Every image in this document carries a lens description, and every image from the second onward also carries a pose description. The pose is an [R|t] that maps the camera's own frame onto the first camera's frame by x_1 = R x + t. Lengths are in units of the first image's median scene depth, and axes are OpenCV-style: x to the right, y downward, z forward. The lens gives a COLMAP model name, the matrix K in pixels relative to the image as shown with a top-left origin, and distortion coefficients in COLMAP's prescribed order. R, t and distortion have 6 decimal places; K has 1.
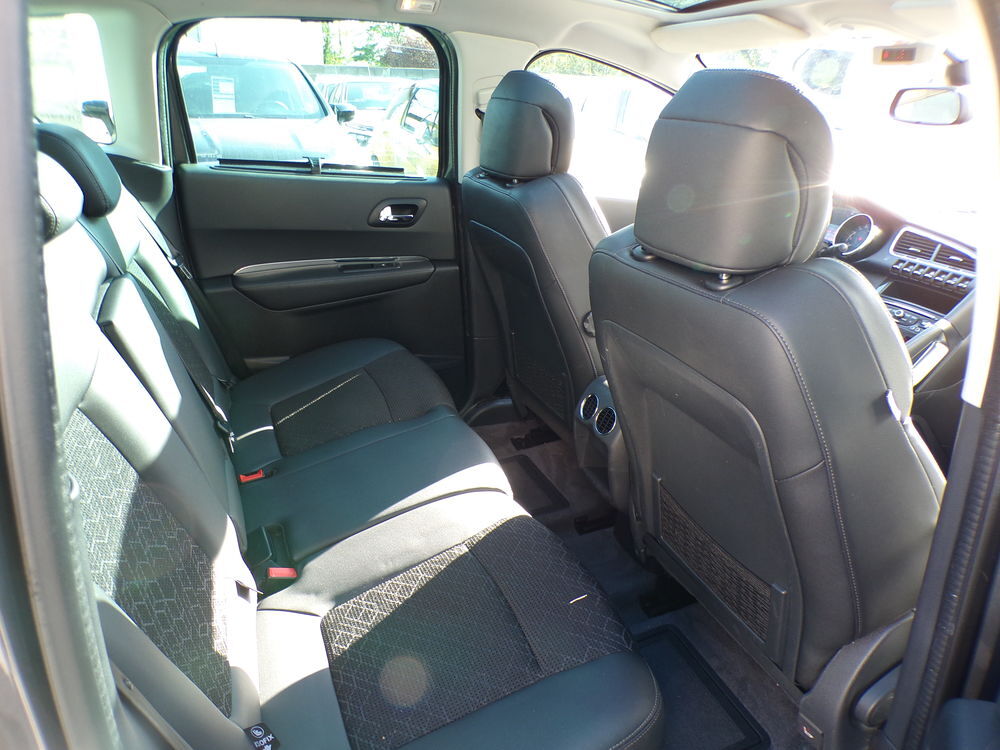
lens RADIAL K [[681.0, 0, 496.1], [0, 681.0, 377.4], [0, 0, 1]] dist [-0.036105, 0.019673]
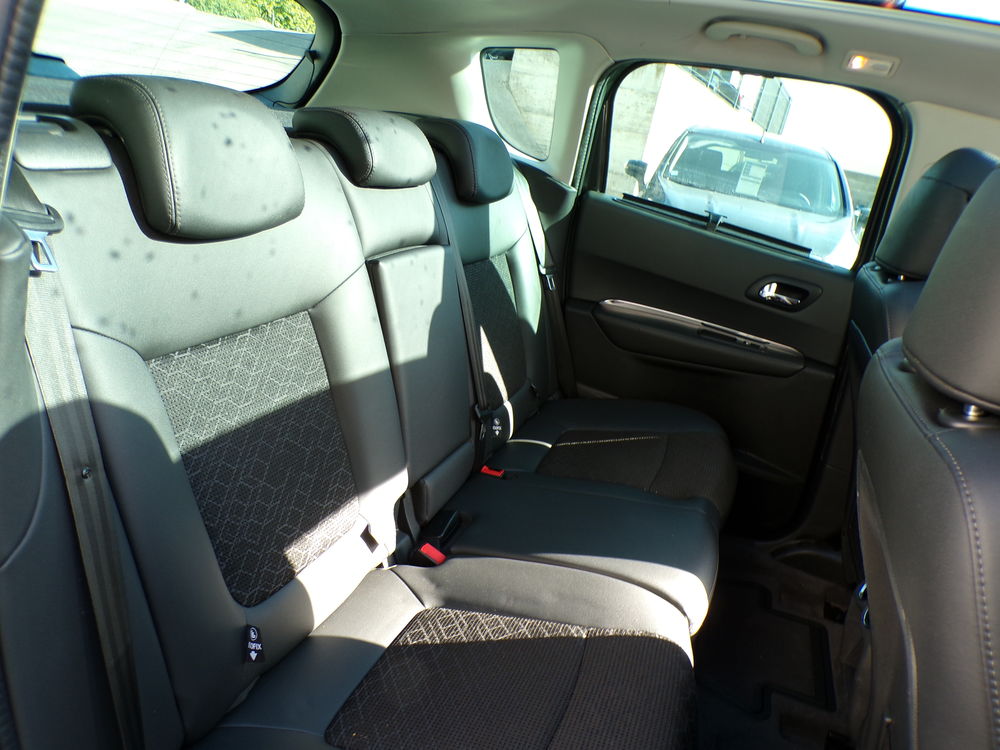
lens RADIAL K [[681.0, 0, 496.1], [0, 681.0, 377.4], [0, 0, 1]] dist [-0.036105, 0.019673]
pose [[0.708022, 0.338800, -0.619612, 0.198270], [-0.416886, 0.908727, 0.020516, -0.005492], [0.570009, 0.243782, 0.784640, 0.139783]]
